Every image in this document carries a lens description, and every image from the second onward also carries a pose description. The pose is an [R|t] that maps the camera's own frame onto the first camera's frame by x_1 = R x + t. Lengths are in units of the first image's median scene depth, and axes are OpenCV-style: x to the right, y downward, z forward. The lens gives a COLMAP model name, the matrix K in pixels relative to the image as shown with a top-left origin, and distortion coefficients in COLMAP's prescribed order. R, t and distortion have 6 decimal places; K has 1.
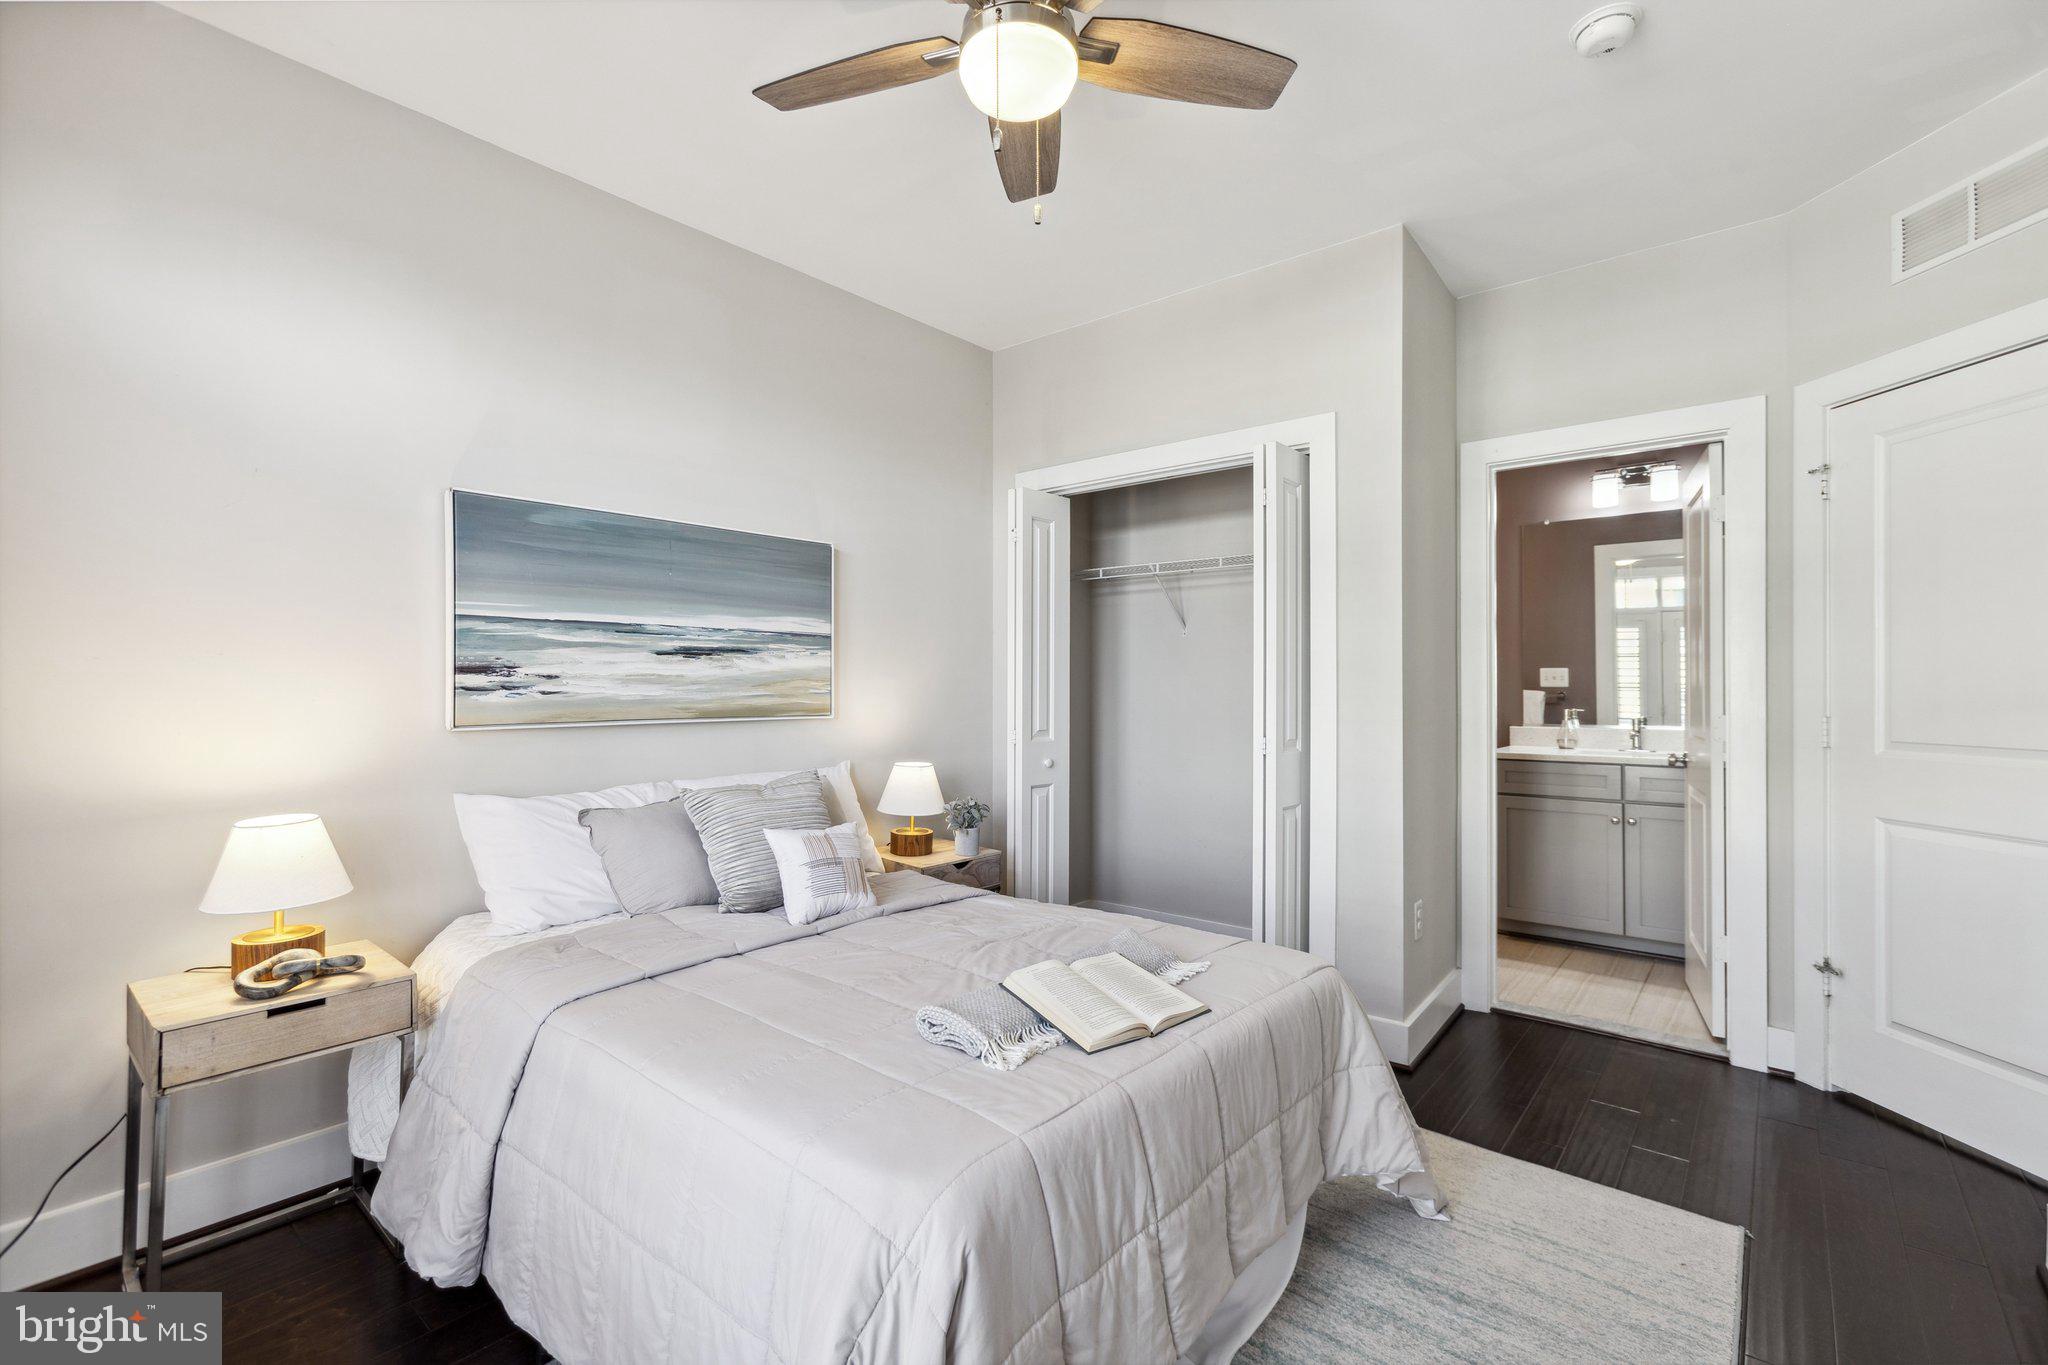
lens RADIAL K [[908.4, 0, 1027.3], [0, 908.4, 683.3], [0, 0, 1]] dist [-0.006857, 0.004351]
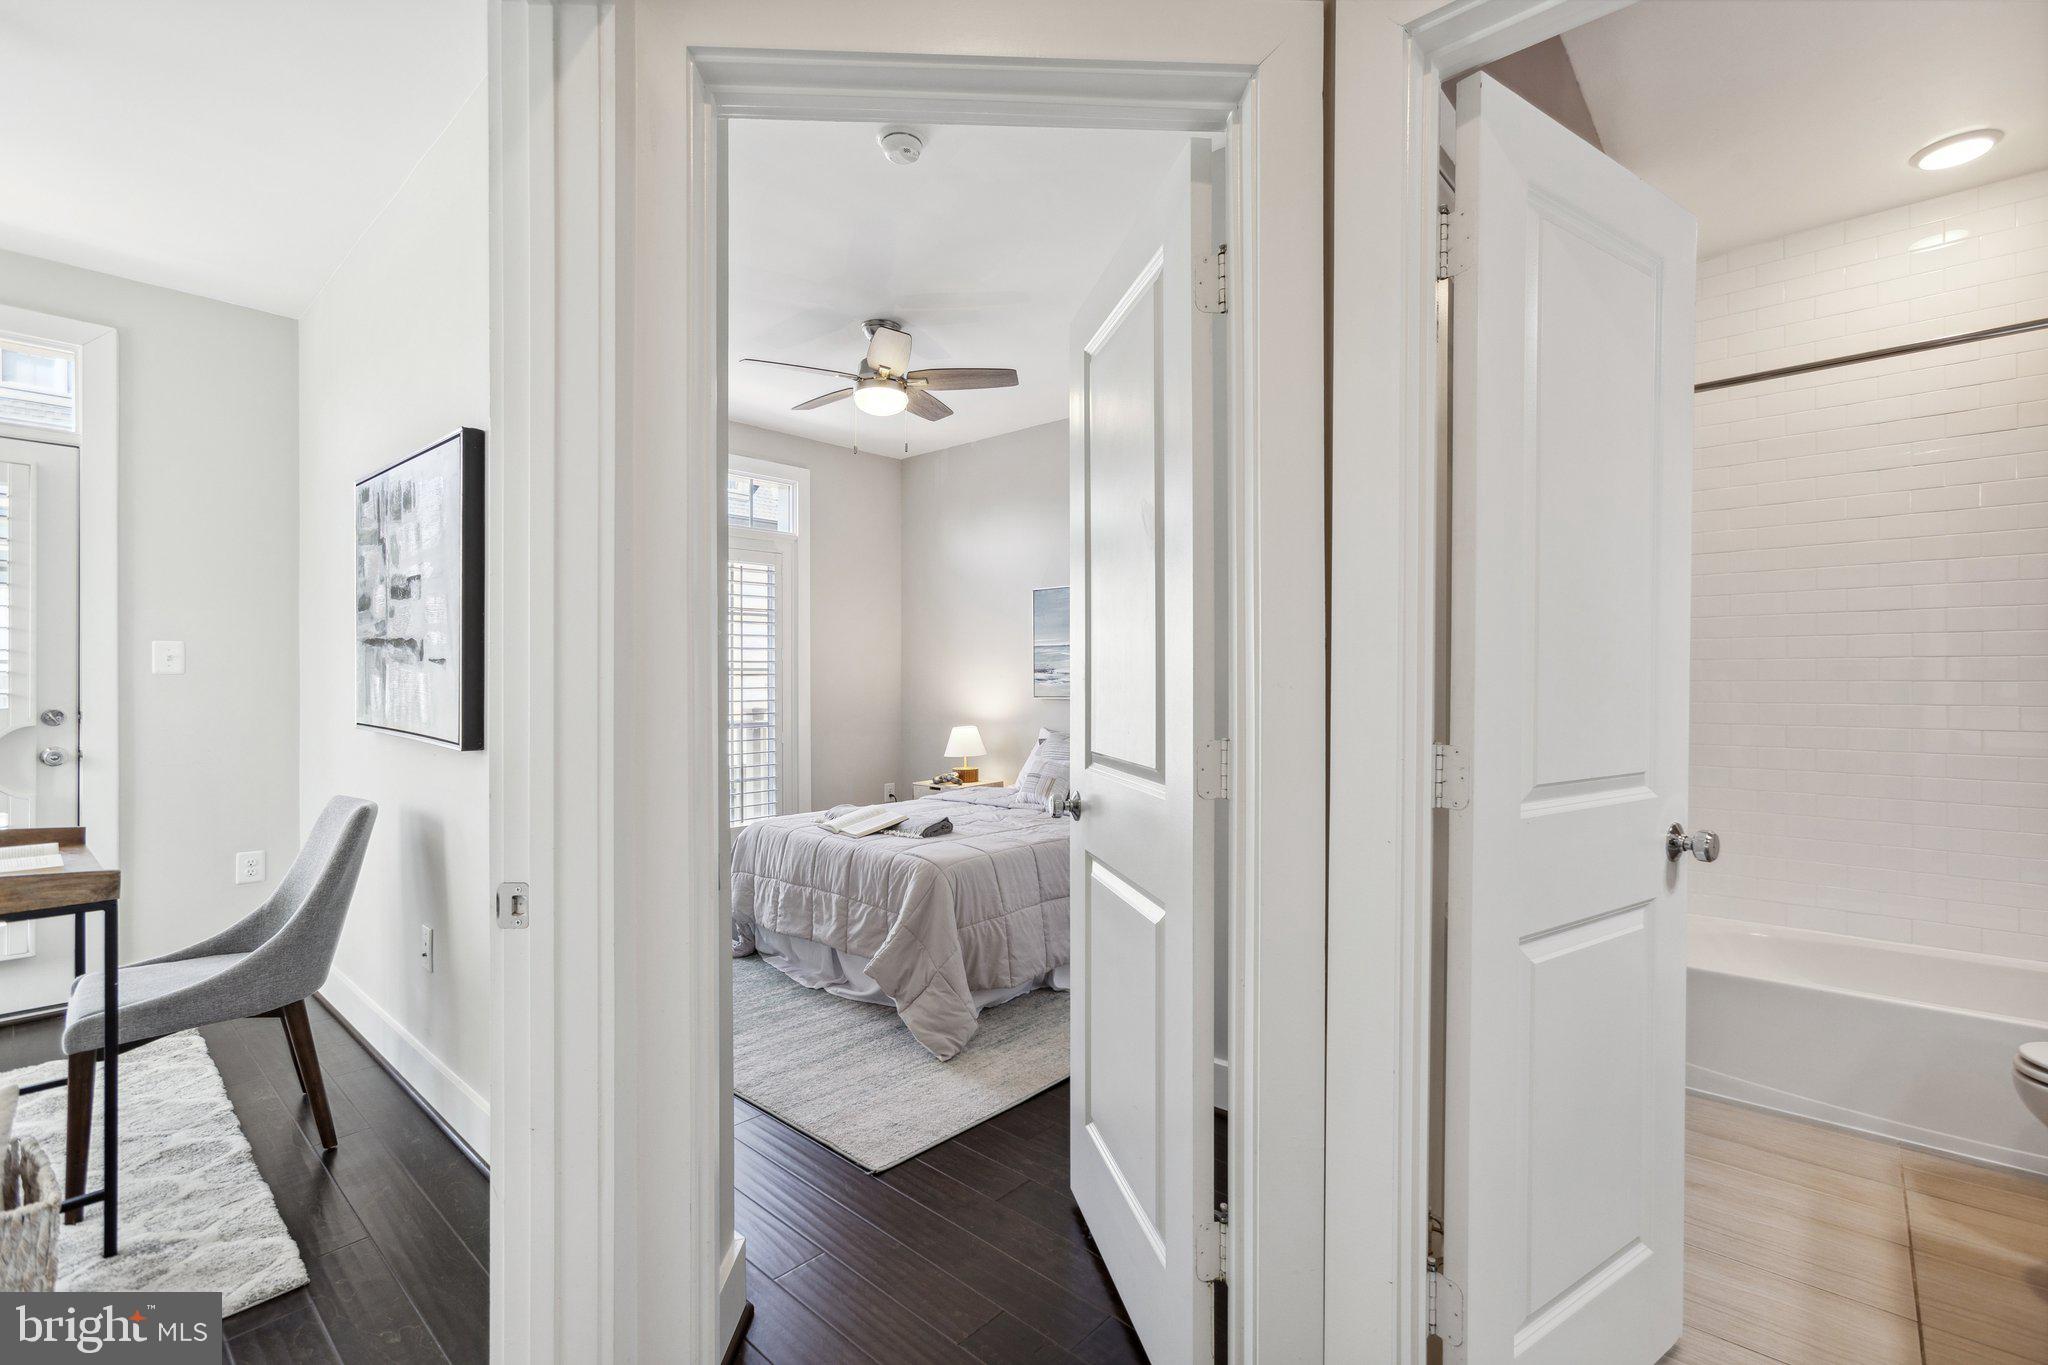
lens RADIAL K [[908.4, 0, 1027.9], [0, 908.4, 680.9], [0, 0, 1]] dist [-0.006857, 0.004351]
pose [[-0.031937, 0.000631, -0.999490, 1.356265], [0.003162, 0.999995, 0.000531, 0.006750], [0.999485, -0.003144, -0.031939, 0.890727]]
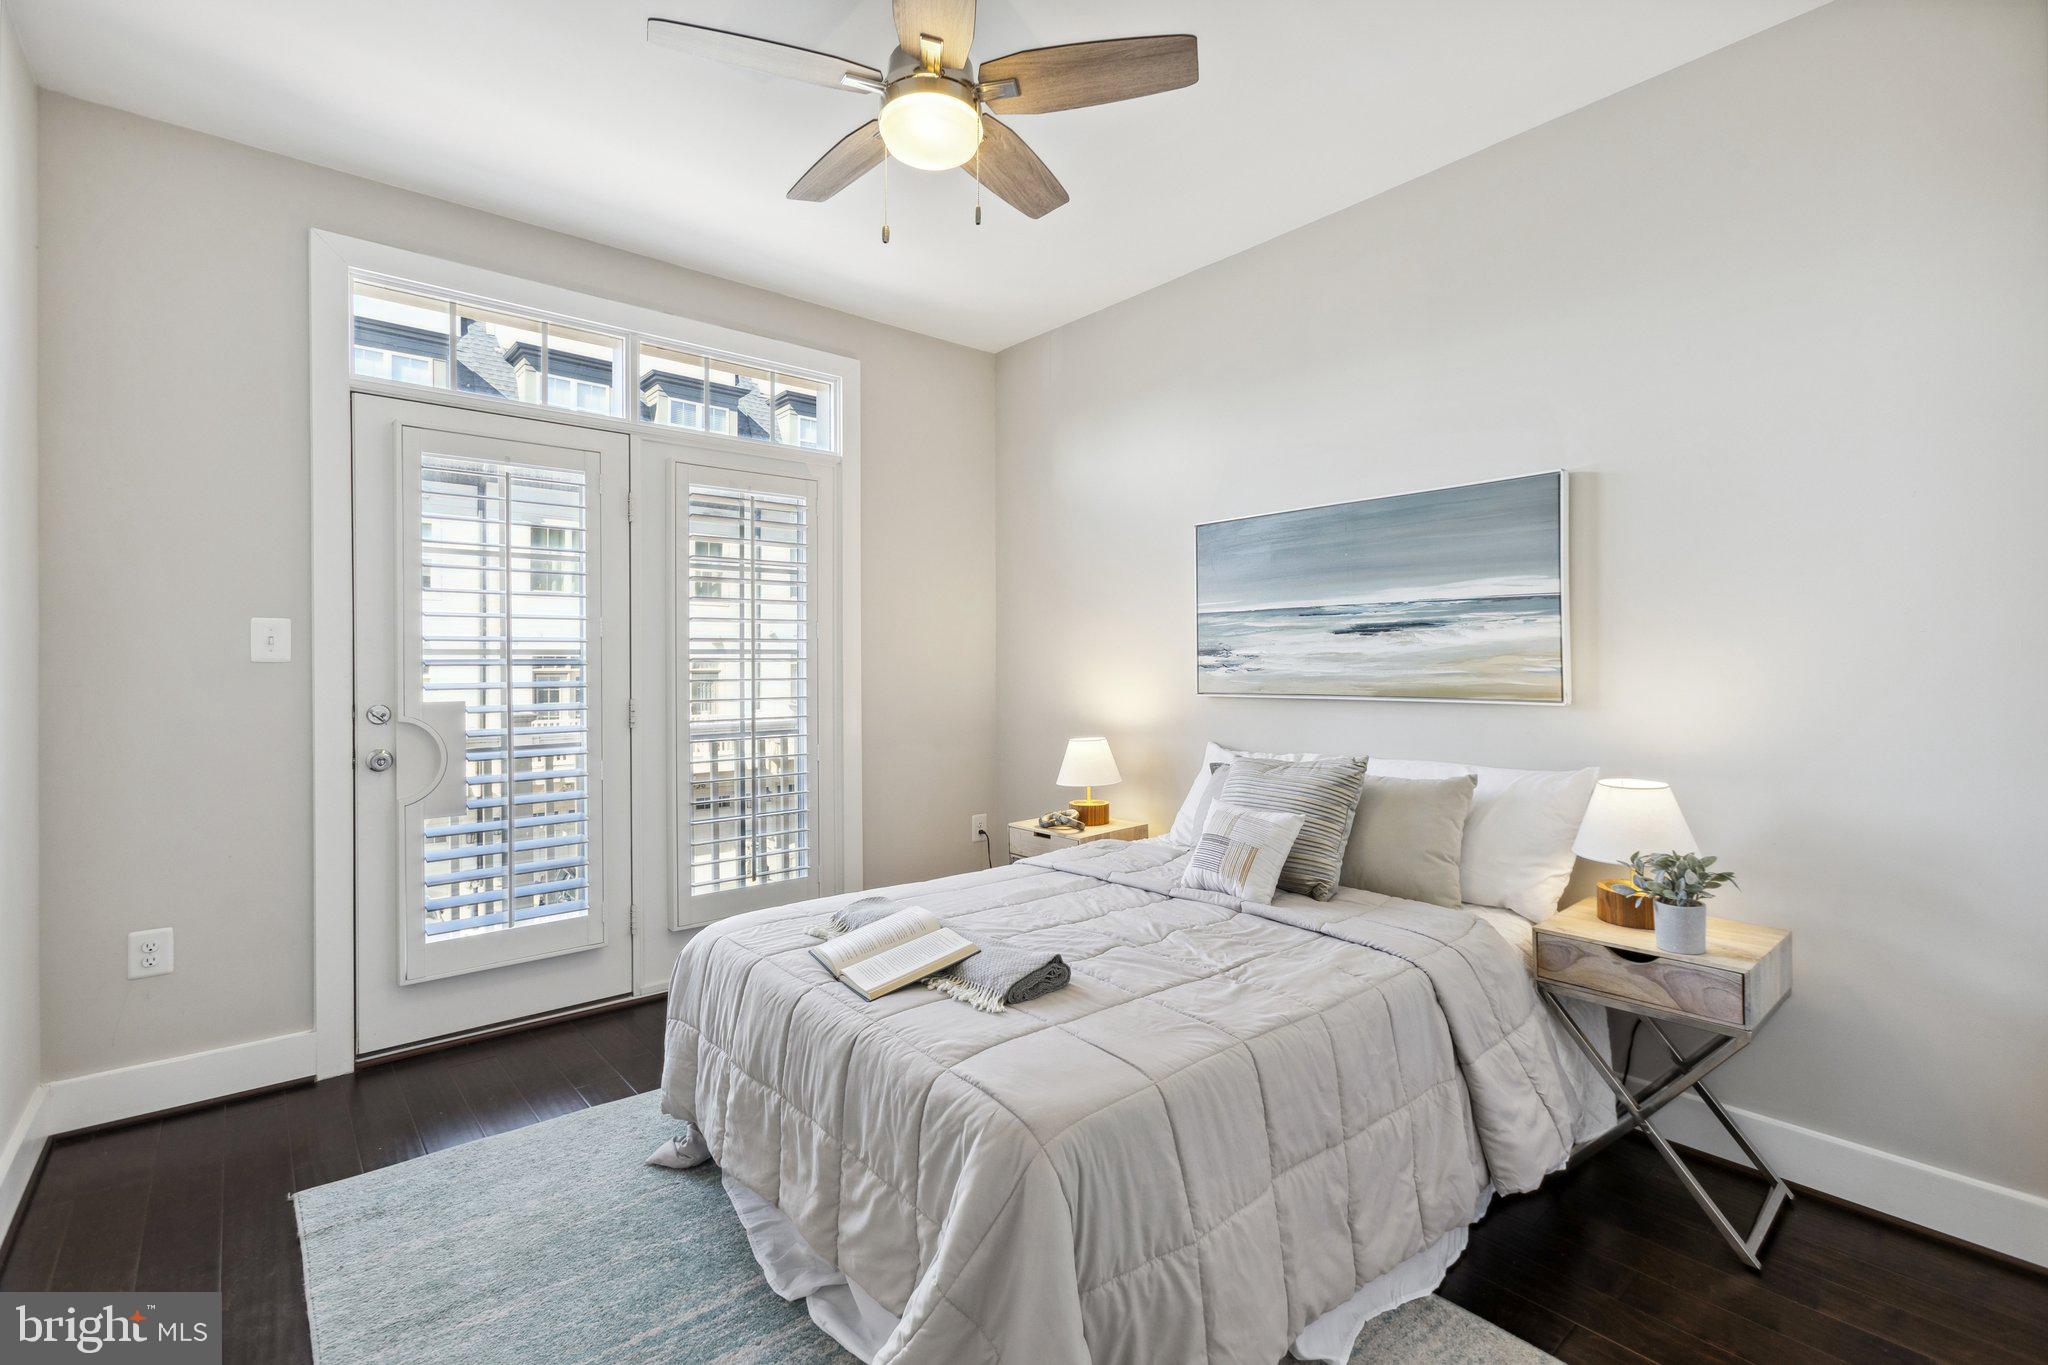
lens RADIAL K [[908.4, 0, 1021.2], [0, 908.4, 666.5], [0, 0, 1]] dist [-0.006857, 0.004351]
pose [[-0.165972, 0.000215, -0.986130, 0.686804], [0.004138, 0.999991, -0.000478, 0.005233], [0.986122, -0.004160, -0.165972, 0.813236]]
